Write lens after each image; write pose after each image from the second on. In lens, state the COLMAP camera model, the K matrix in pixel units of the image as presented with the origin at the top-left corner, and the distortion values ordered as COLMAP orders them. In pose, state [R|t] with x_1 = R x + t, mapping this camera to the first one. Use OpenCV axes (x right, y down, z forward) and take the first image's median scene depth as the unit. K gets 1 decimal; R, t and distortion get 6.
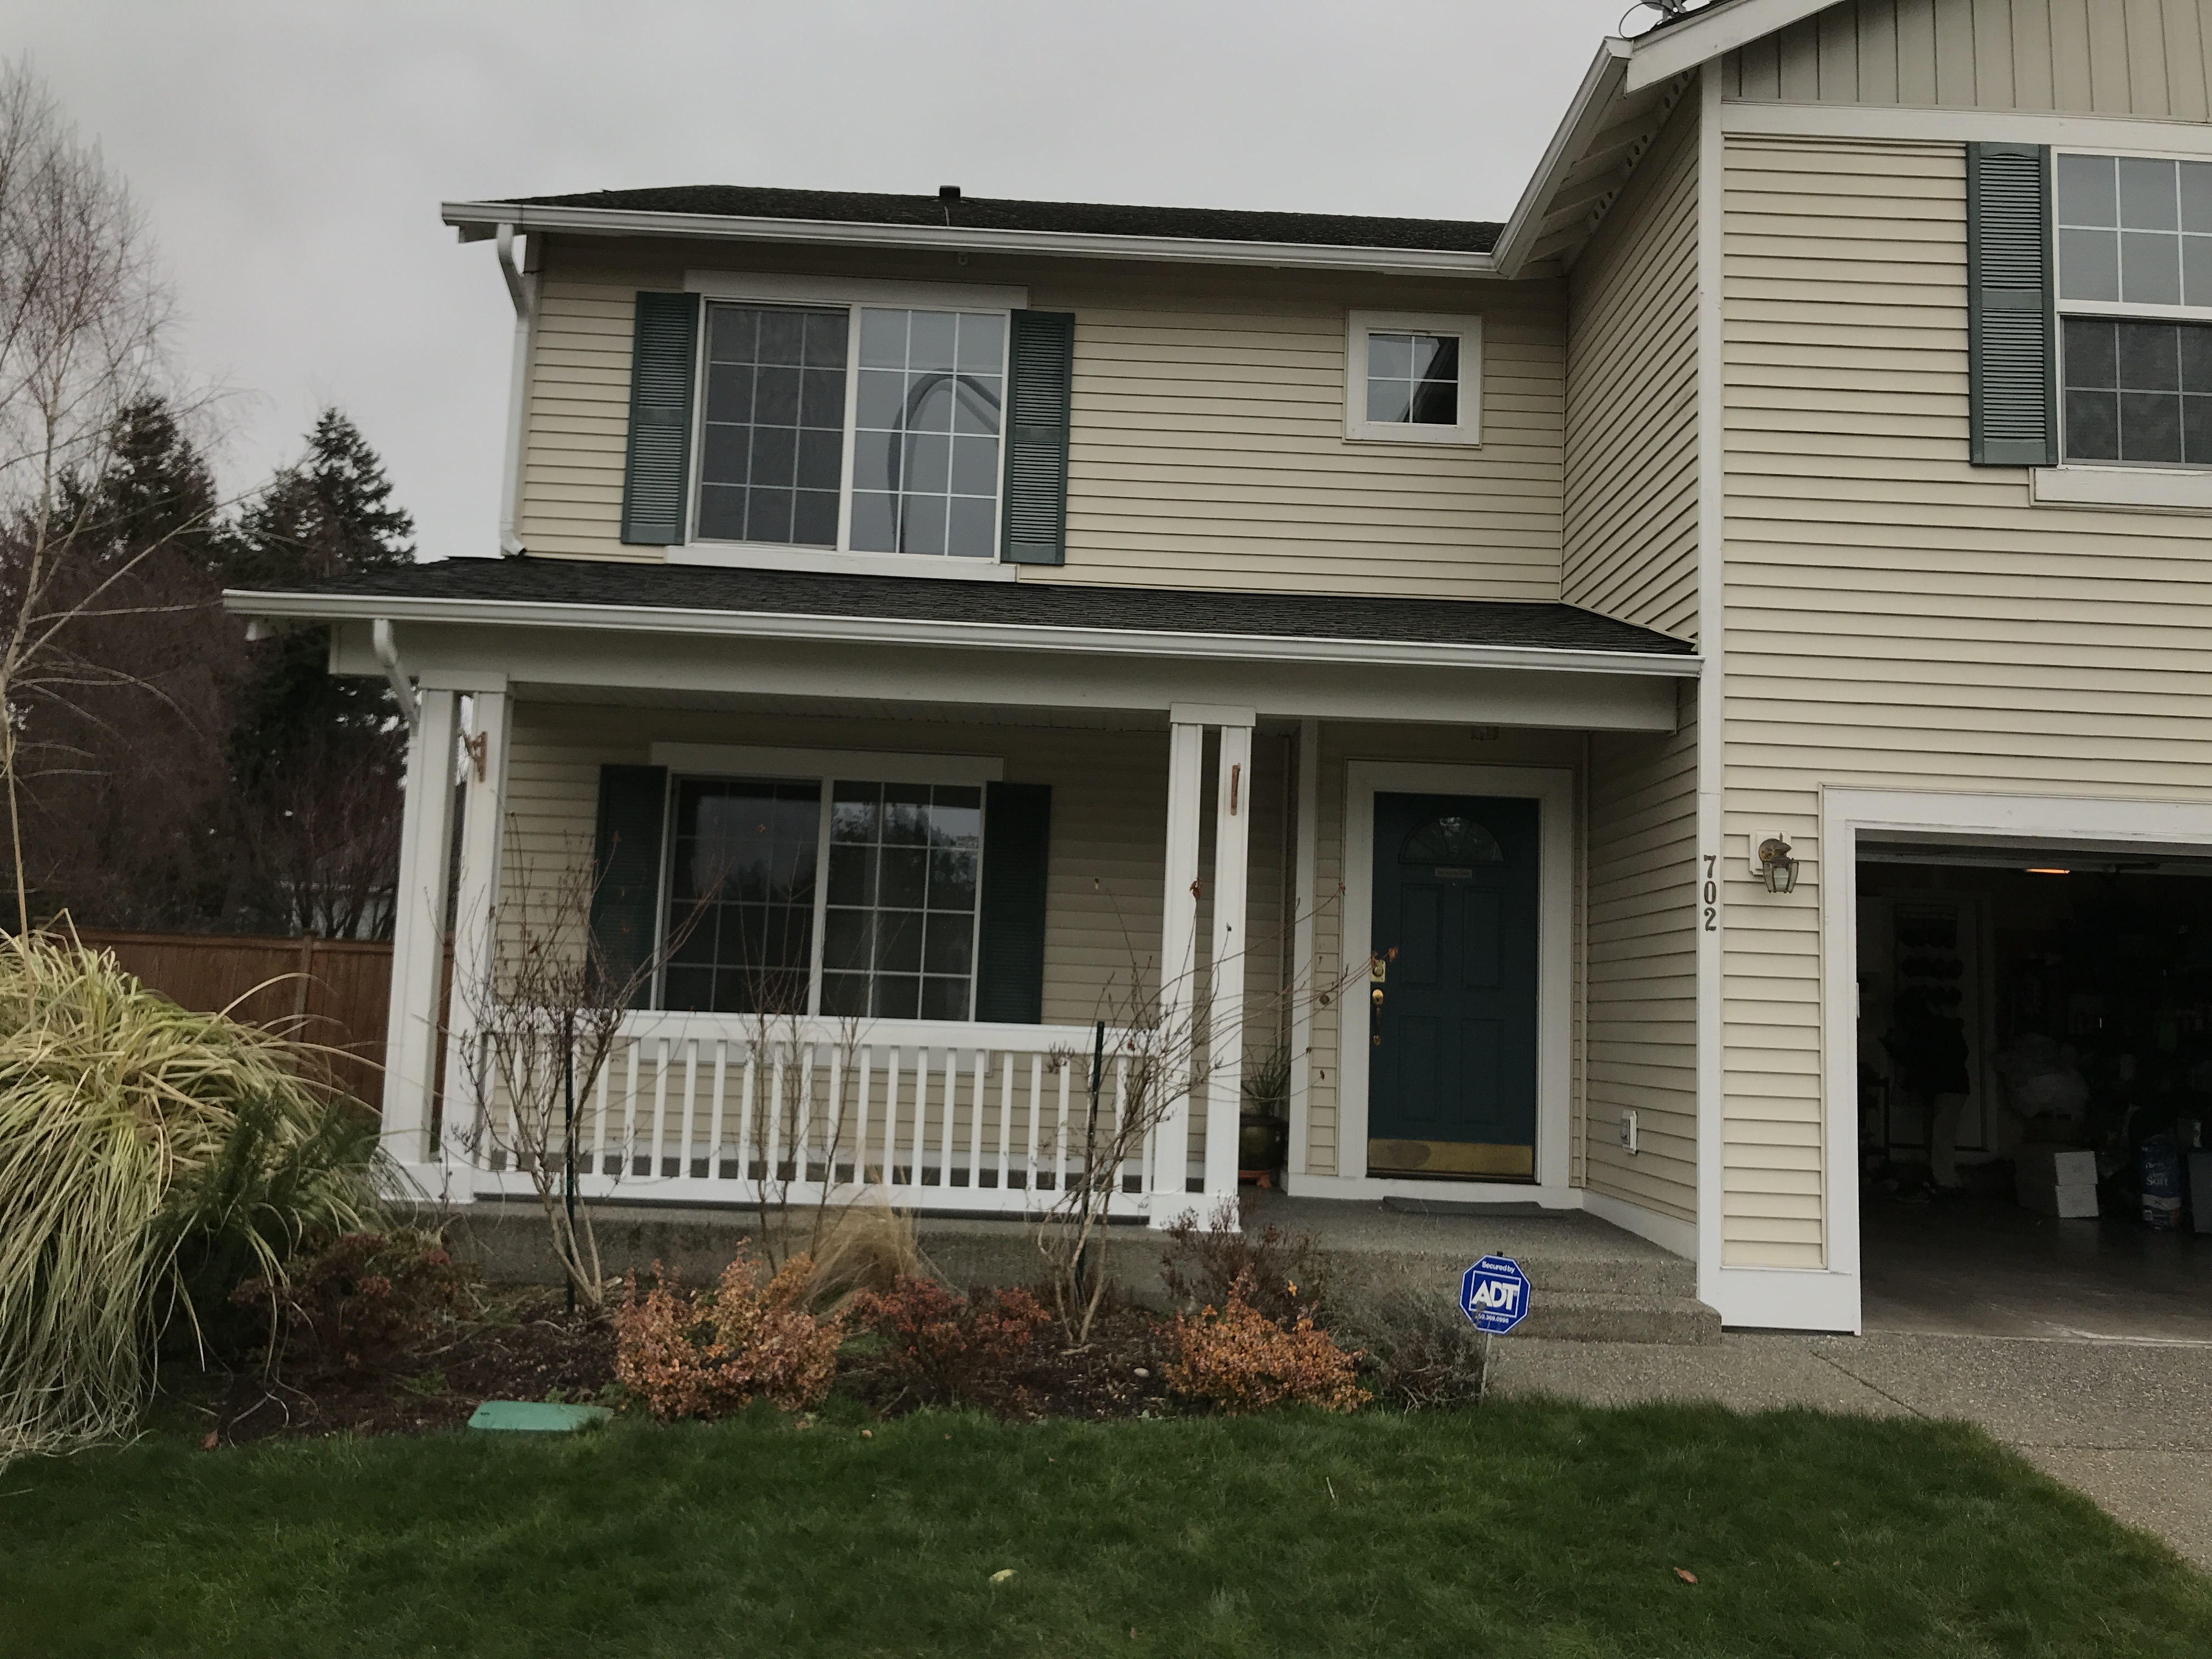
lens RADIAL K [[1768.8, 0, 1109.2], [0, 1768.8, 790.2], [0, 0, 1]] dist [0.038321, -0.040921]
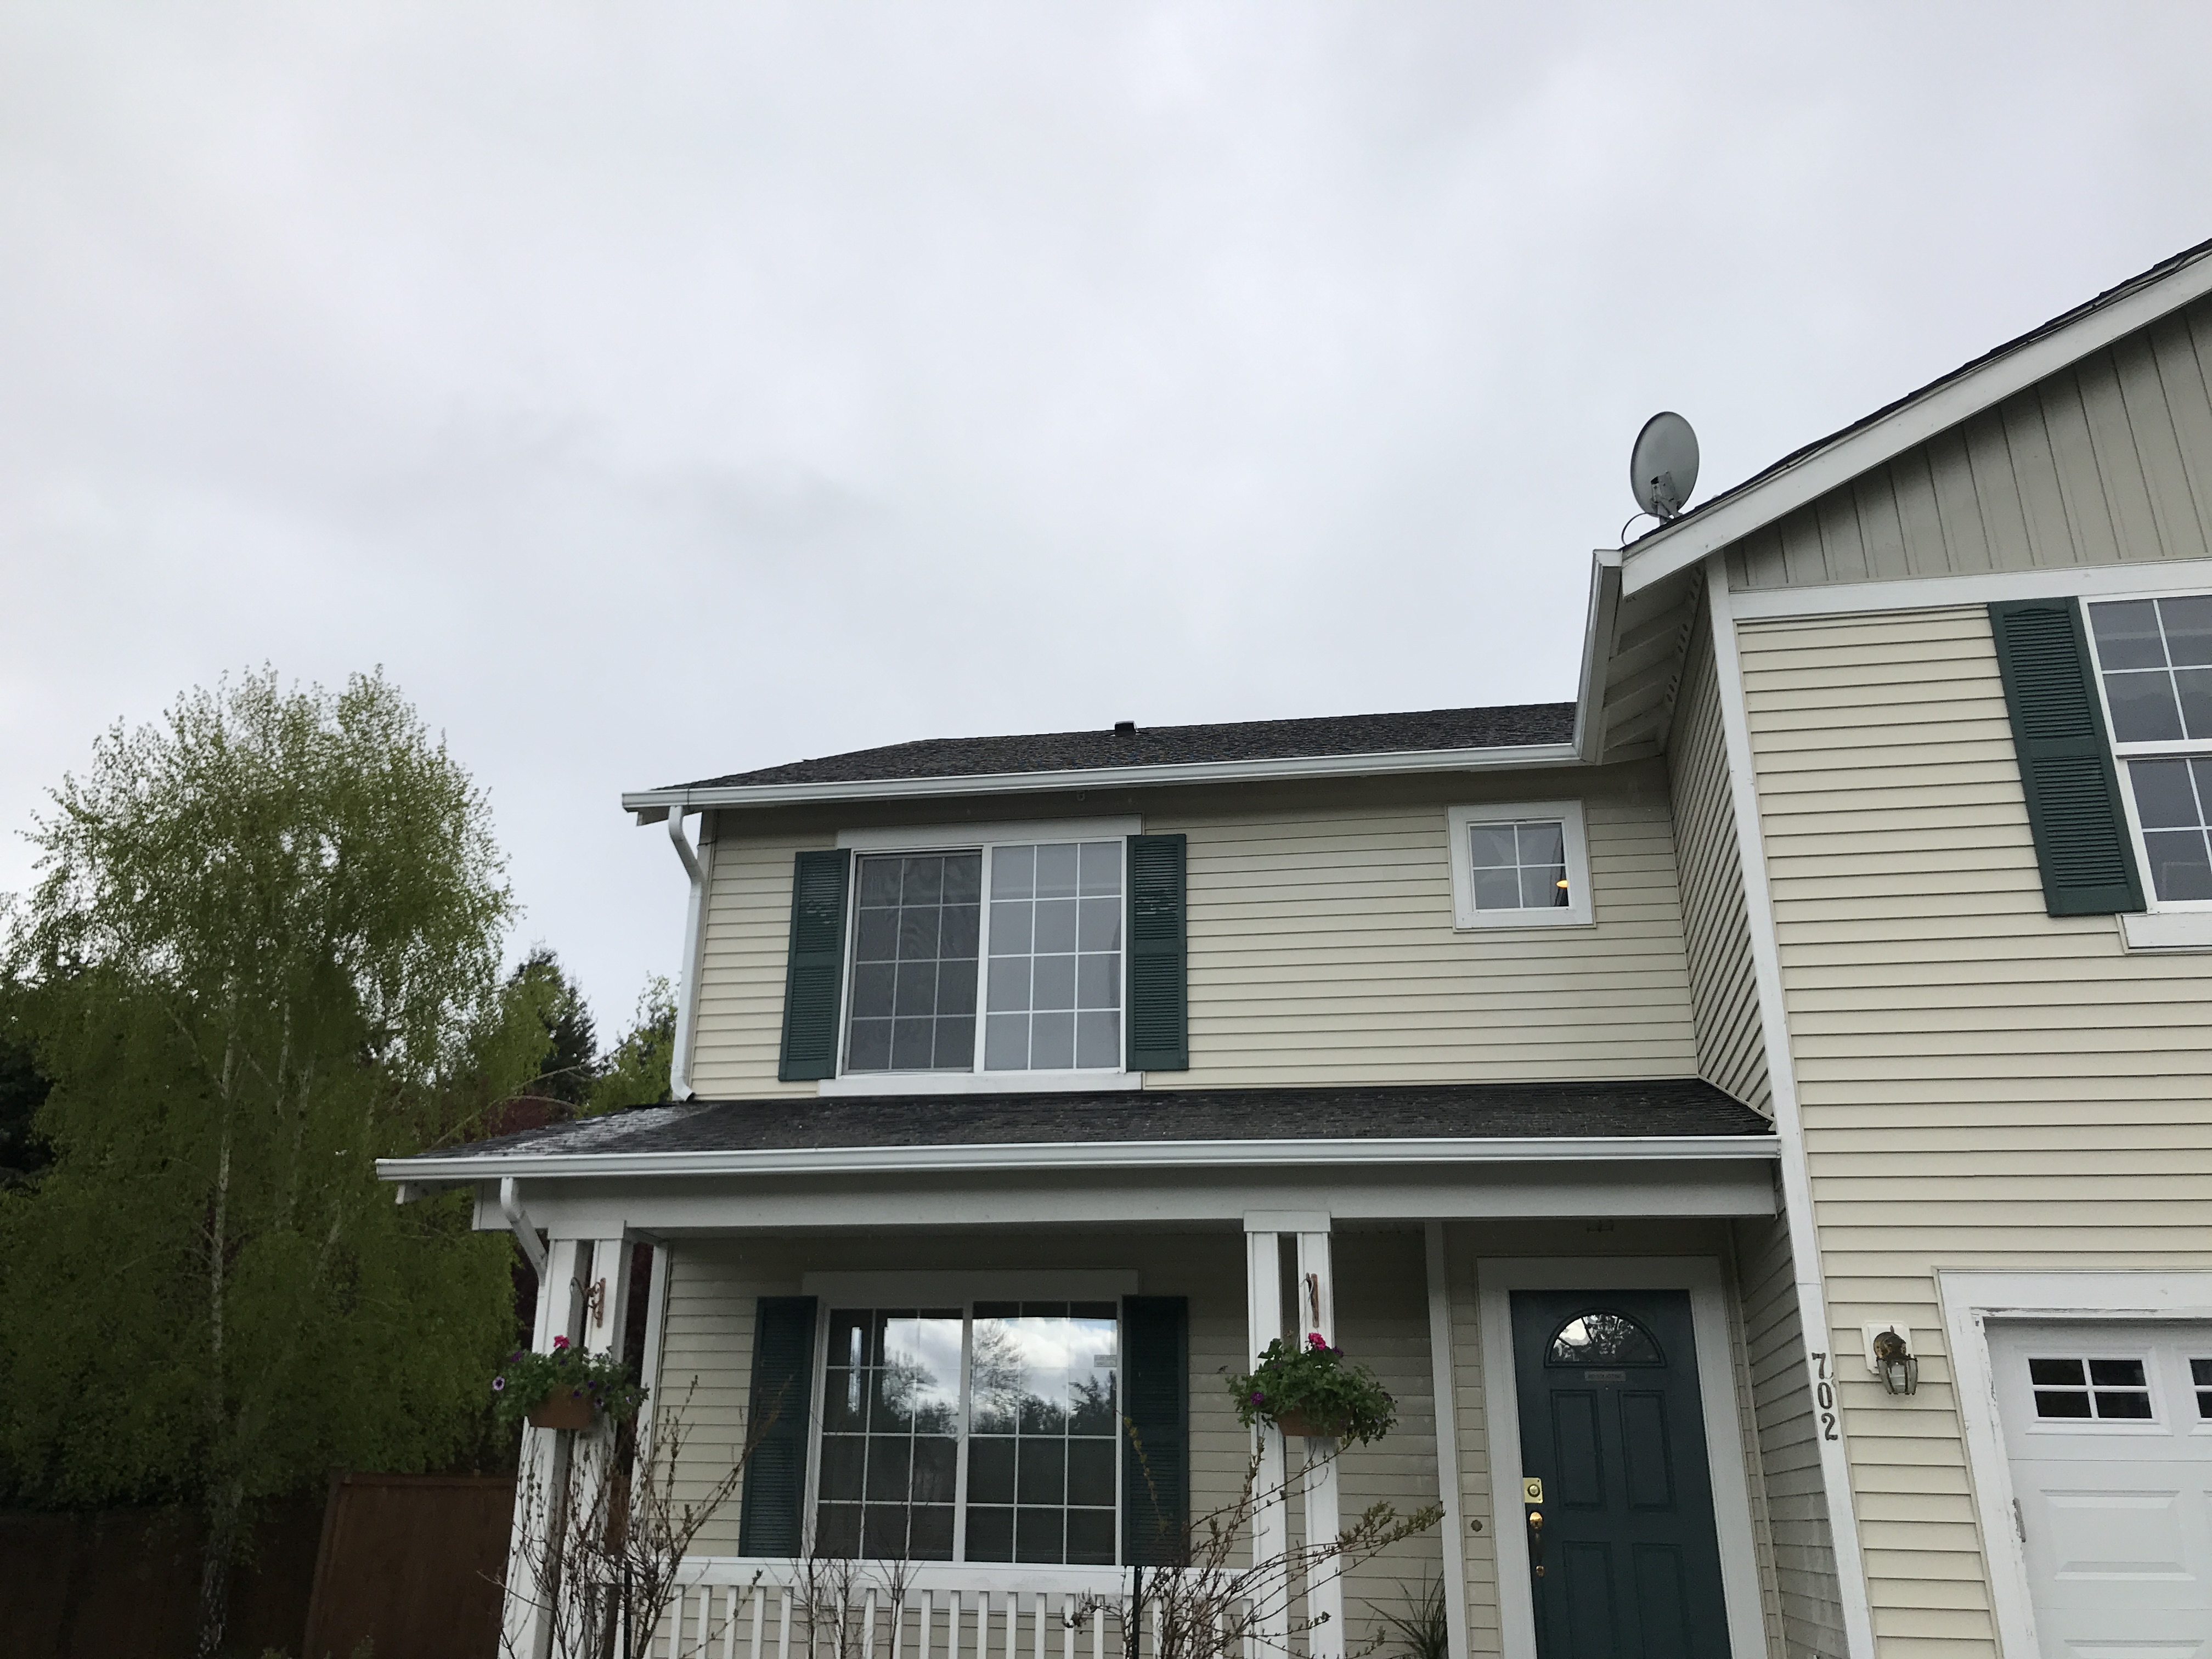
lens RADIAL K [[1768.8, 0, 1154.4], [0, 1768.8, 802.8], [0, 0, 1]] dist [0.038321, -0.040921]
pose [[0.980748, -0.093738, -0.171310, 0.166827], [0.046317, 0.963885, -0.262259, -0.011286], [0.189707, 0.249275, 0.949670, -0.016140]]
